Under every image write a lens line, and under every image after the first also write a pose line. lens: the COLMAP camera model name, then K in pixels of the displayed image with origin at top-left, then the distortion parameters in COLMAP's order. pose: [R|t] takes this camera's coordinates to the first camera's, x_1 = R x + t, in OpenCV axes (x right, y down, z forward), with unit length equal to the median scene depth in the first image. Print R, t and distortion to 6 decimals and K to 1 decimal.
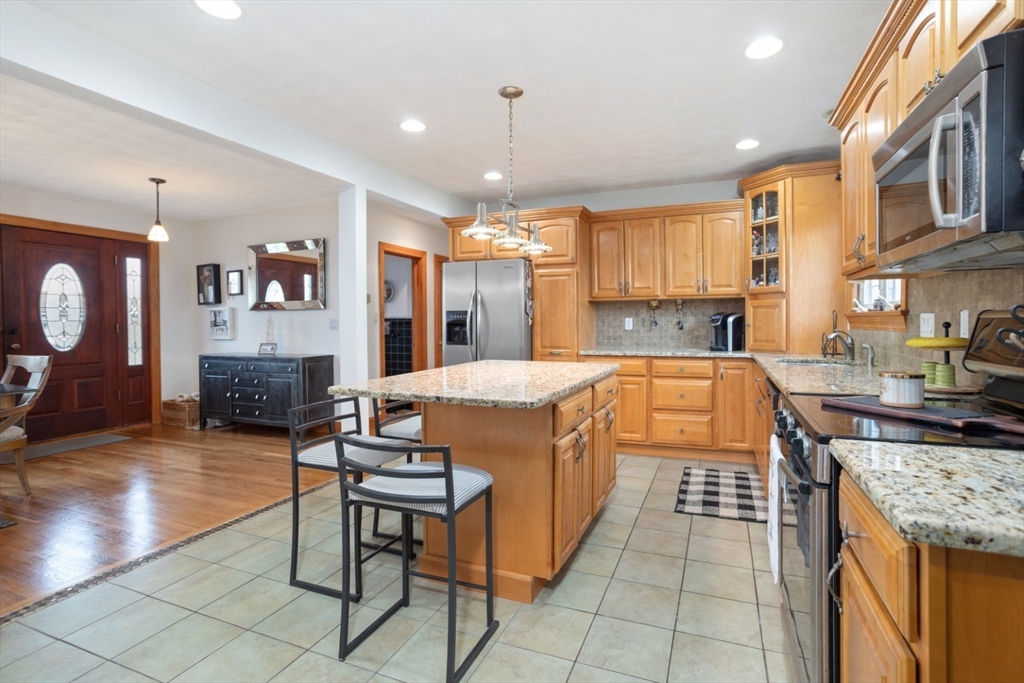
lens RADIAL K [[494.9, 0, 519.3], [0, 494.9, 323.1], [0, 0, 1]] dist [-0.041108, 0.022992]
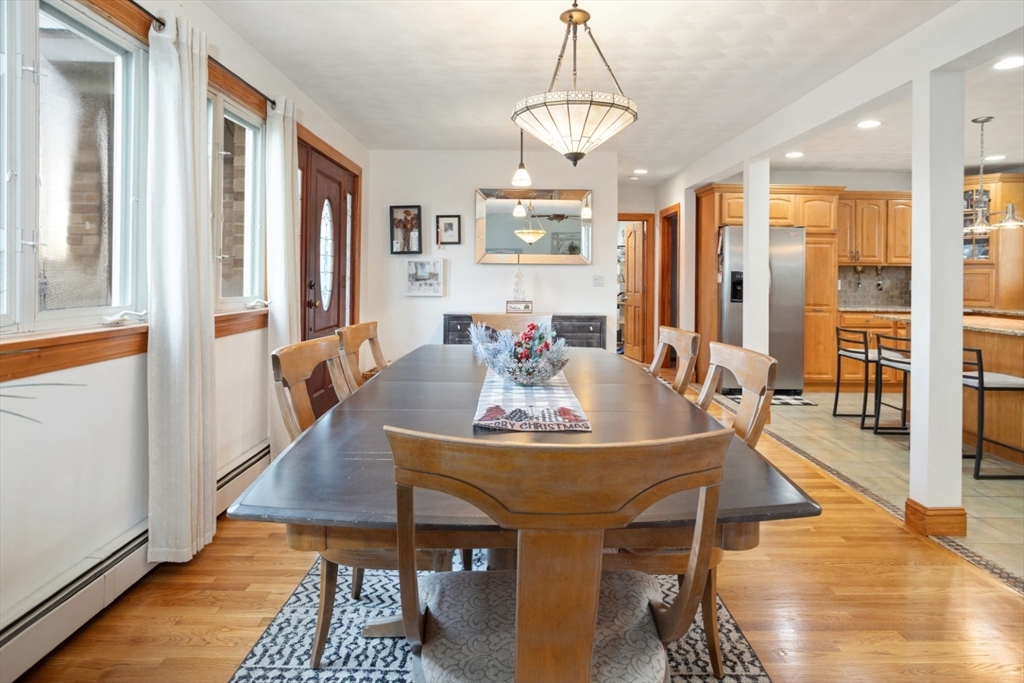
lens RADIAL K [[600.8, 0, 542.7], [0, 600.8, 264.0], [0, 0, 1]] dist [0.035063, 0.001118]
pose [[0.904372, 0.026279, 0.425936, -1.131041], [-0.018570, 0.999580, -0.022241, -0.003560], [-0.426341, 0.012204, 0.904480, -0.015017]]
